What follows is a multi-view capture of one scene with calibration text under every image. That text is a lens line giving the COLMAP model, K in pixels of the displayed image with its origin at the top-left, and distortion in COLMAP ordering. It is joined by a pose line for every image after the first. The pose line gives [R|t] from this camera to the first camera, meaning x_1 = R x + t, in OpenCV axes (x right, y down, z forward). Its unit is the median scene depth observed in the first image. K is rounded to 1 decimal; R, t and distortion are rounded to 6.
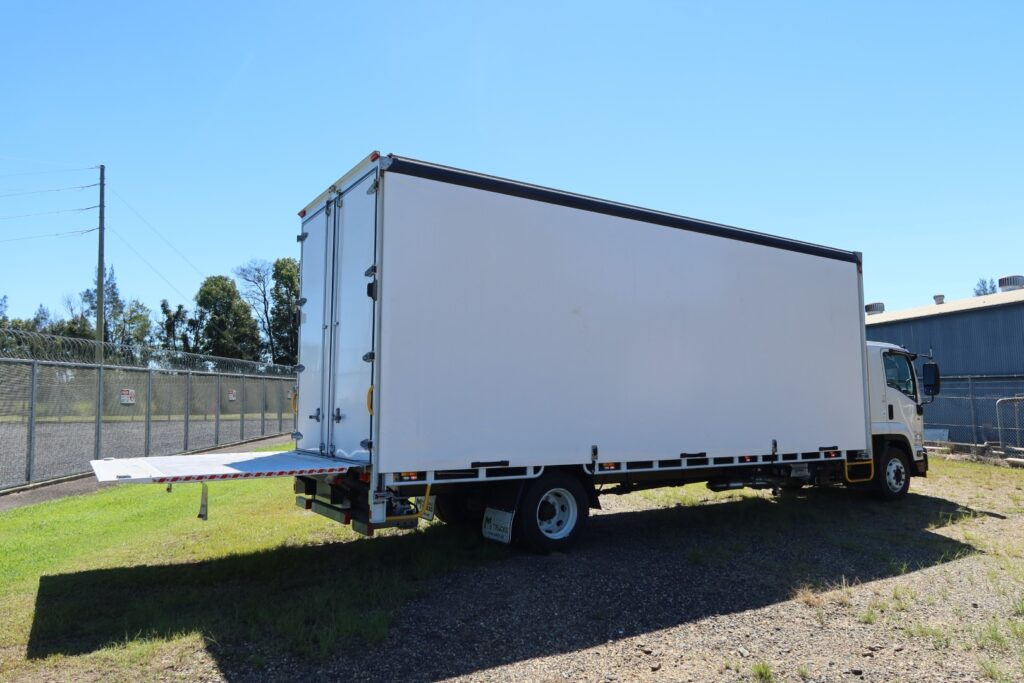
lens RADIAL K [[711.5, 0, 508.3], [0, 711.5, 338.7], [0, 0, 1]] dist [-0.027469, 0.016926]
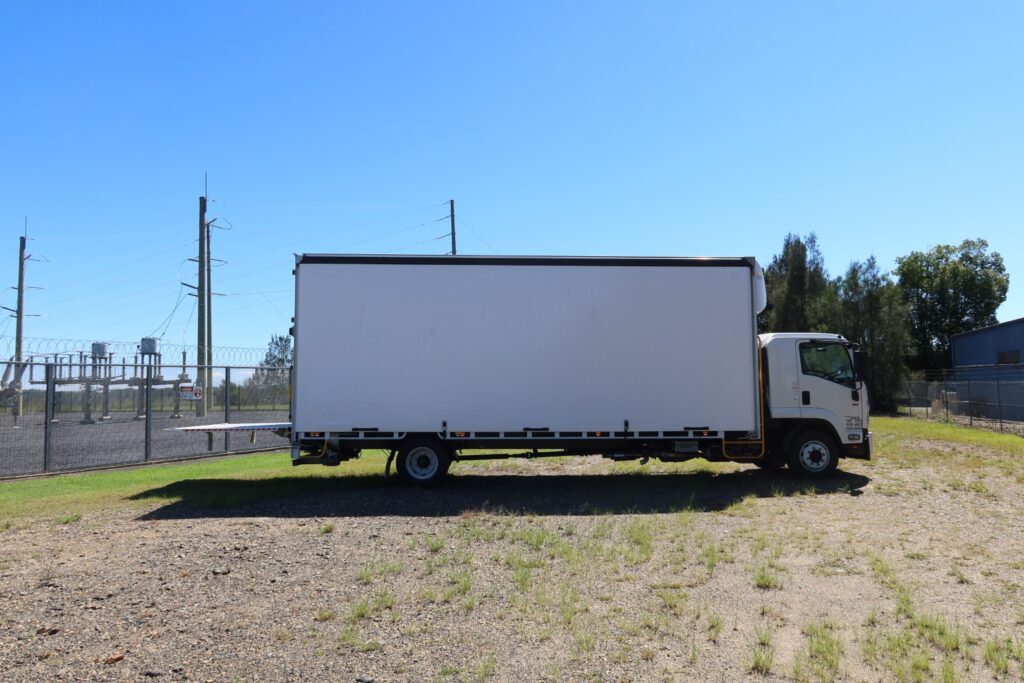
lens RADIAL K [[711.5, 0, 510.6], [0, 711.5, 334.4], [0, 0, 1]] dist [-0.027469, 0.016926]
pose [[0.866954, -0.047450, -0.496123, 0.807679], [0.052695, 0.998605, -0.003426, -0.017019], [0.495594, -0.023173, 0.868245, -0.201809]]
